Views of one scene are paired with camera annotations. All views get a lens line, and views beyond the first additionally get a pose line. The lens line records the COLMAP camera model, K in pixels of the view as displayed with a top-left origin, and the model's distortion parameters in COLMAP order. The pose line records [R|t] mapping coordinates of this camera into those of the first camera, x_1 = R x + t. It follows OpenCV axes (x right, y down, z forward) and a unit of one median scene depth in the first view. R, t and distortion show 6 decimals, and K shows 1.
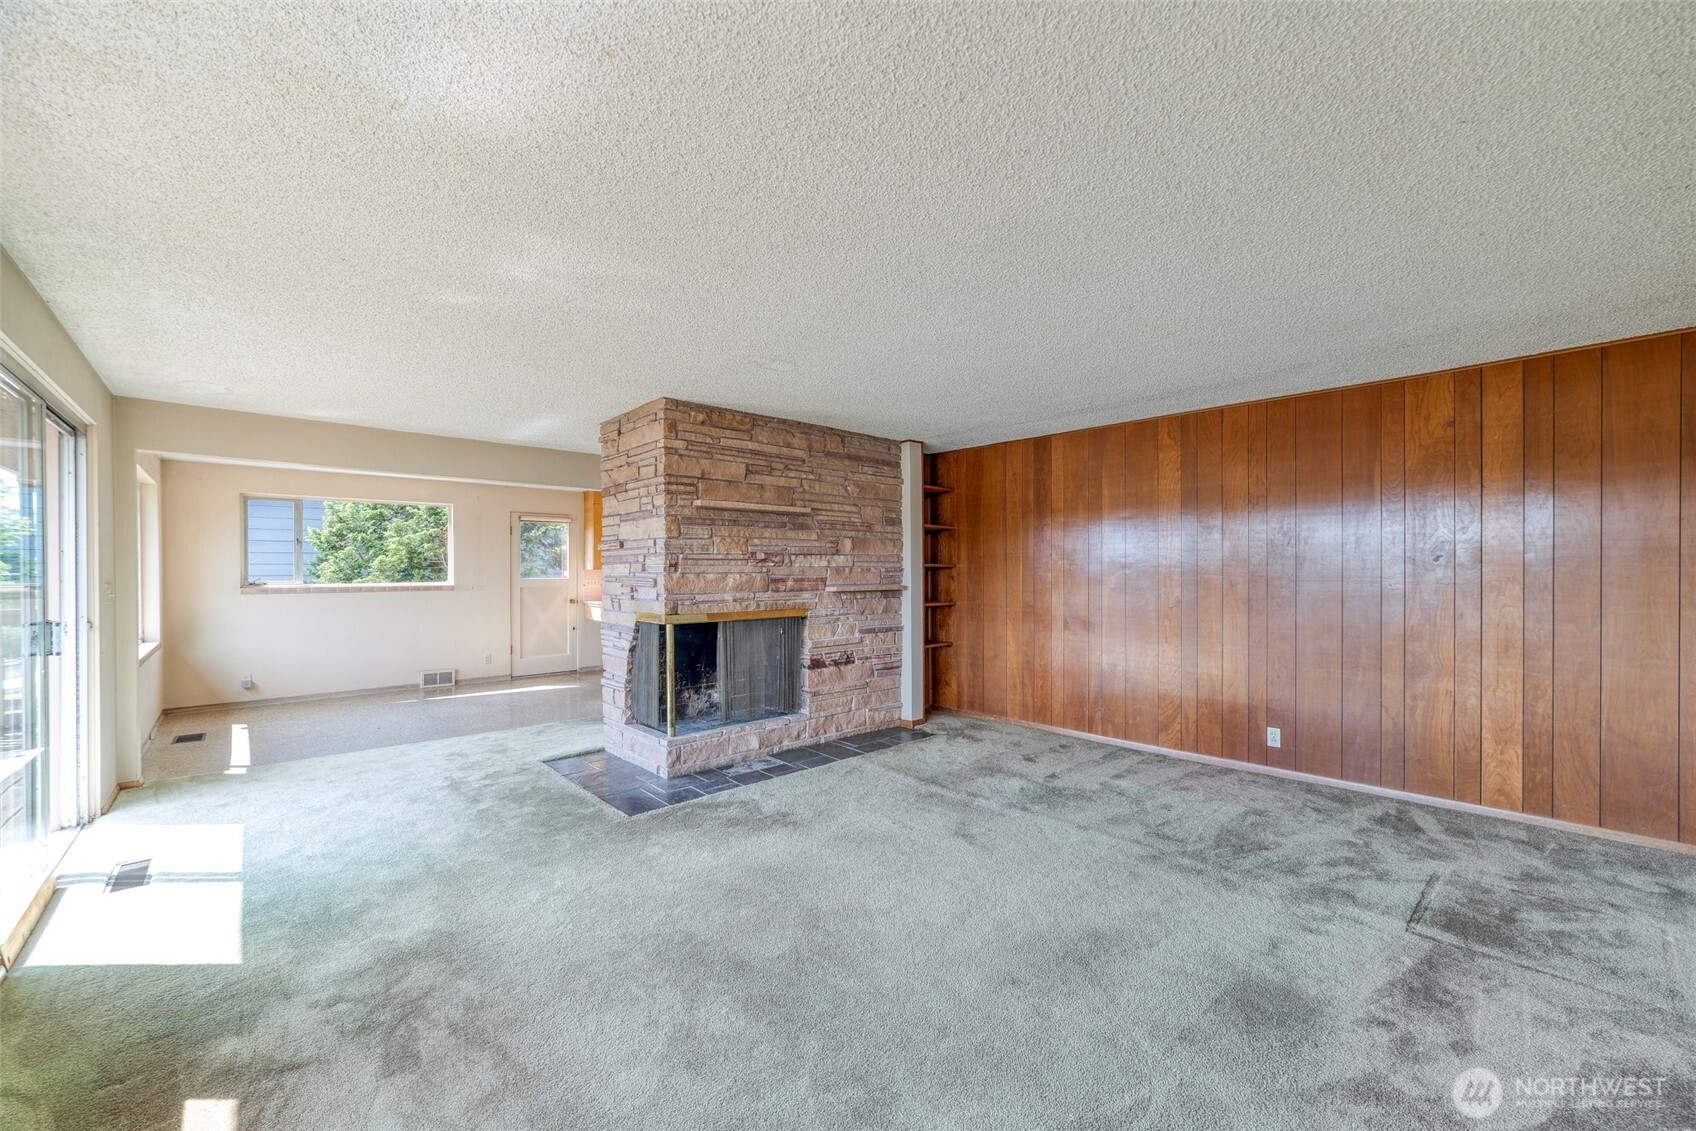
lens RADIAL K [[654.4, 0, 851.8], [0, 654.4, 570.6], [0, 0, 1]] dist [-0.008221, 0.004134]
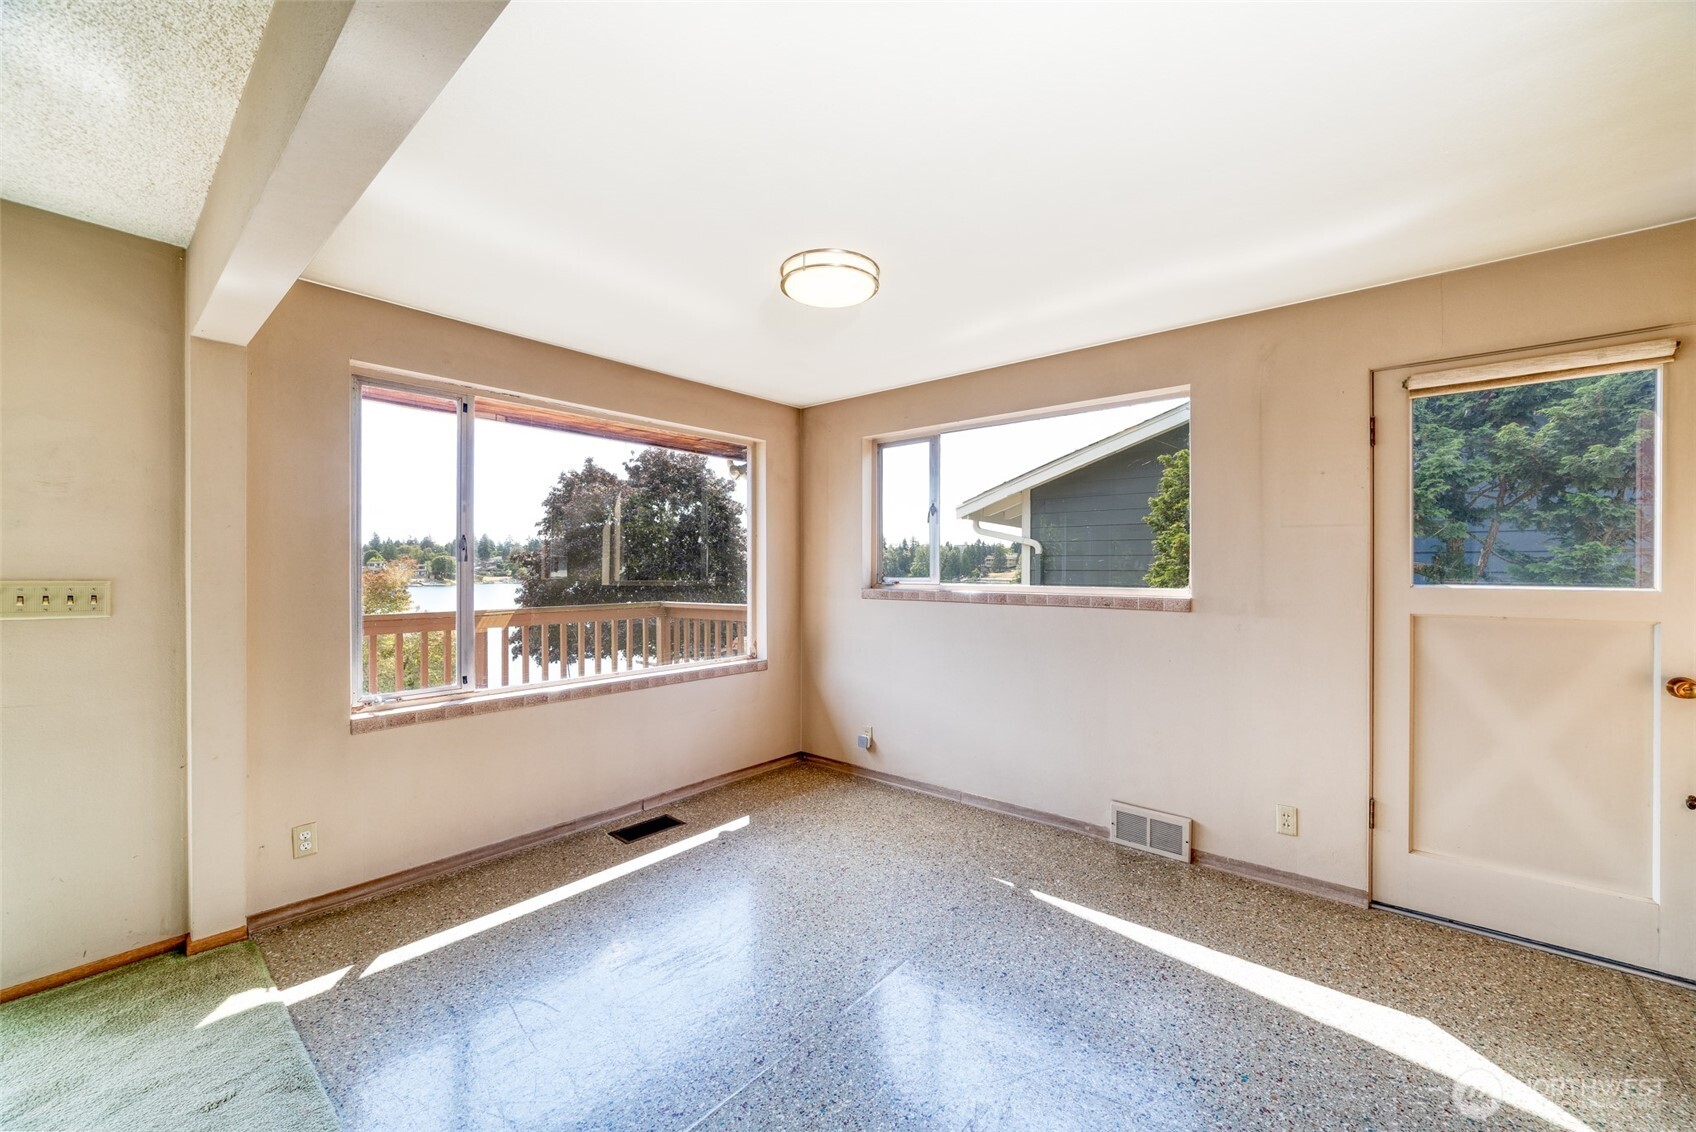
lens RADIAL K [[654.4, 0, 848.9], [0, 654.4, 571.8], [0, 0, 1]] dist [-0.008221, 0.004134]
pose [[0.123586, 0.006866, -0.992310, -0.175435], [-0.006931, 0.999958, 0.006056, 0.004292], [0.992310, 0.006130, 0.123628, 0.511142]]
